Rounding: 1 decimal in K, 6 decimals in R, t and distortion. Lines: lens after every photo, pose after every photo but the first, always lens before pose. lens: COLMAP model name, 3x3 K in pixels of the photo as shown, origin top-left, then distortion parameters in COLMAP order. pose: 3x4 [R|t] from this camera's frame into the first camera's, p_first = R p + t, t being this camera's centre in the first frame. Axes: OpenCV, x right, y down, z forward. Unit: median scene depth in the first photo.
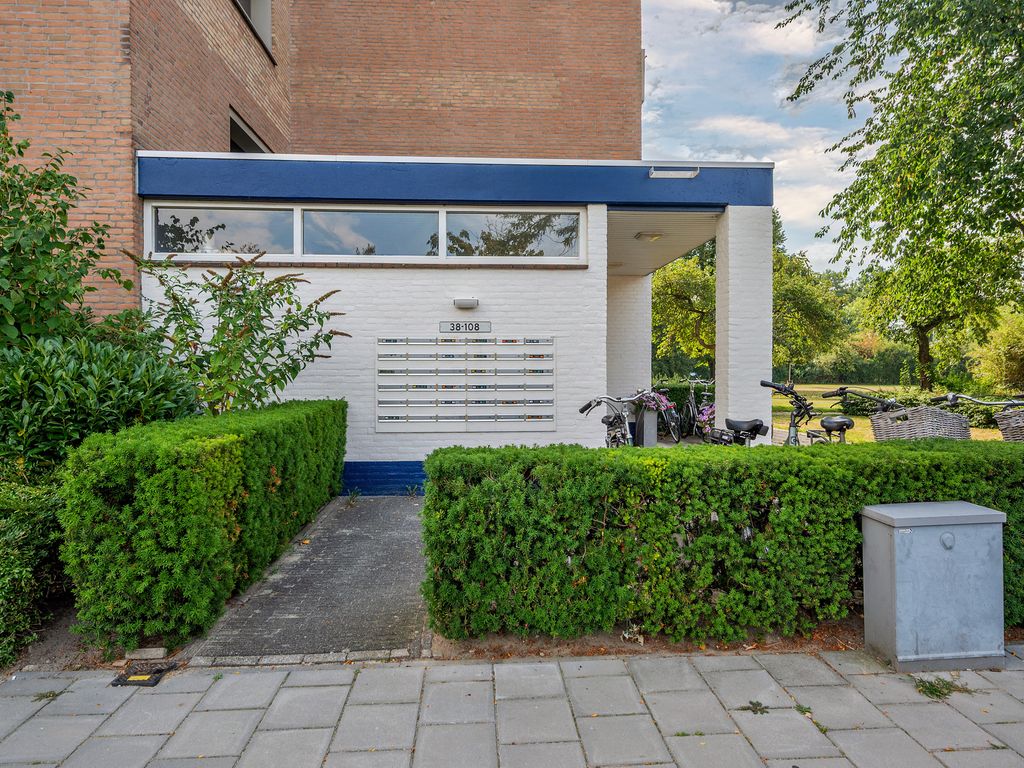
lens RADIAL K [[627.7, 0, 512.0], [0, 627.7, 384.0], [0, 0, 1]] dist [-0.002812, -0.000419]
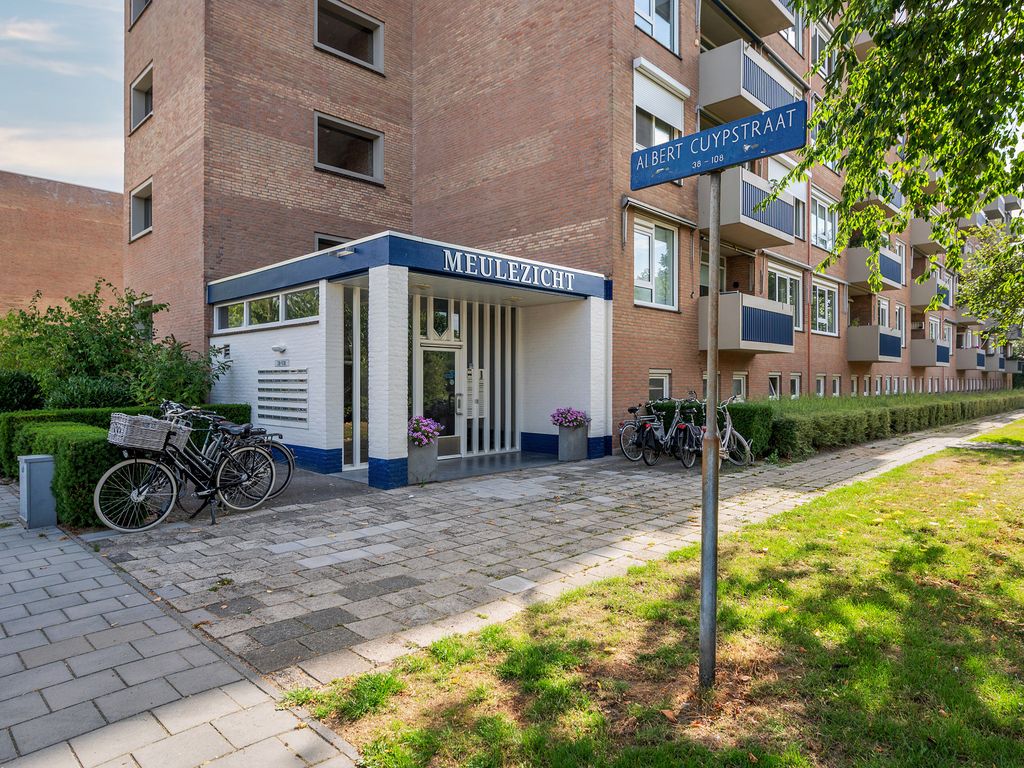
lens RADIAL K [[627.7, 0, 512.0], [0, 627.7, 384.0], [0, 0, 1]] dist [-0.002812, -0.000419]
pose [[0.676276, 0.004171, -0.736636, 1.550191], [-0.015745, 0.999837, -0.008794, -0.030327], [0.736480, 0.017545, 0.676232, 0.319015]]
